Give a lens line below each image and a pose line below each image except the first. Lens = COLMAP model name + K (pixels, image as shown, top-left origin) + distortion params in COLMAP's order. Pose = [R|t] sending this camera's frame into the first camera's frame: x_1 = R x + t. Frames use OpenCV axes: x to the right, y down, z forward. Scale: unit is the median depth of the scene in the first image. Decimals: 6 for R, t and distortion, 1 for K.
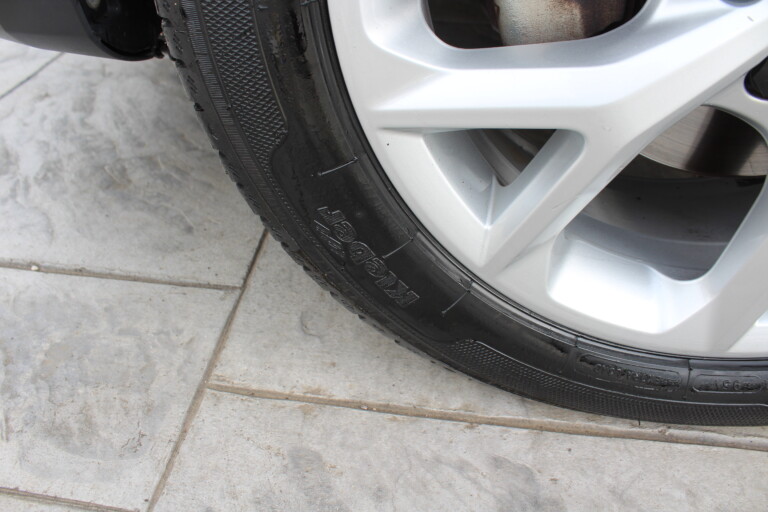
lens RADIAL K [[639.3, 0, 383.8], [0, 639.3, 256.4], [0, 0, 1]] dist [-0.170216, 0.124839]
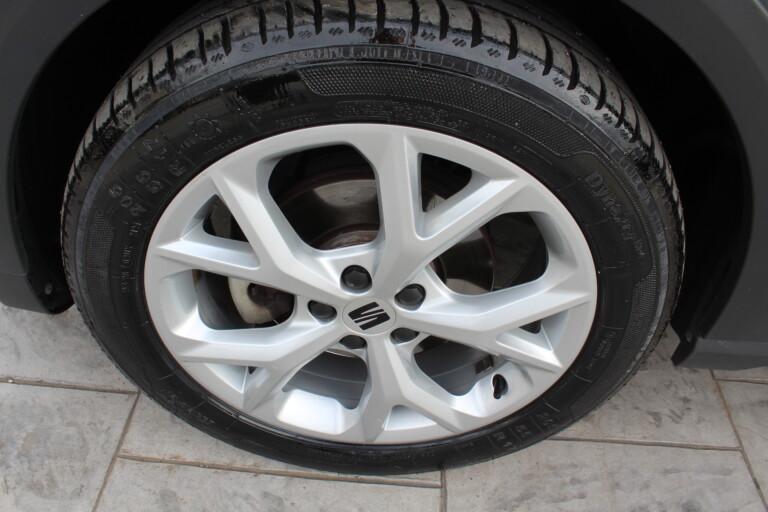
lens RADIAL K [[639.3, 0, 388.0], [0, 639.3, 251.1], [0, 0, 1]] dist [-0.170216, 0.124839]
pose [[0.994592, -0.013687, 0.102951, 0.348106], [0.011855, 0.999761, 0.018385, -0.439052], [-0.103178, -0.017065, 0.994517, -0.911485]]
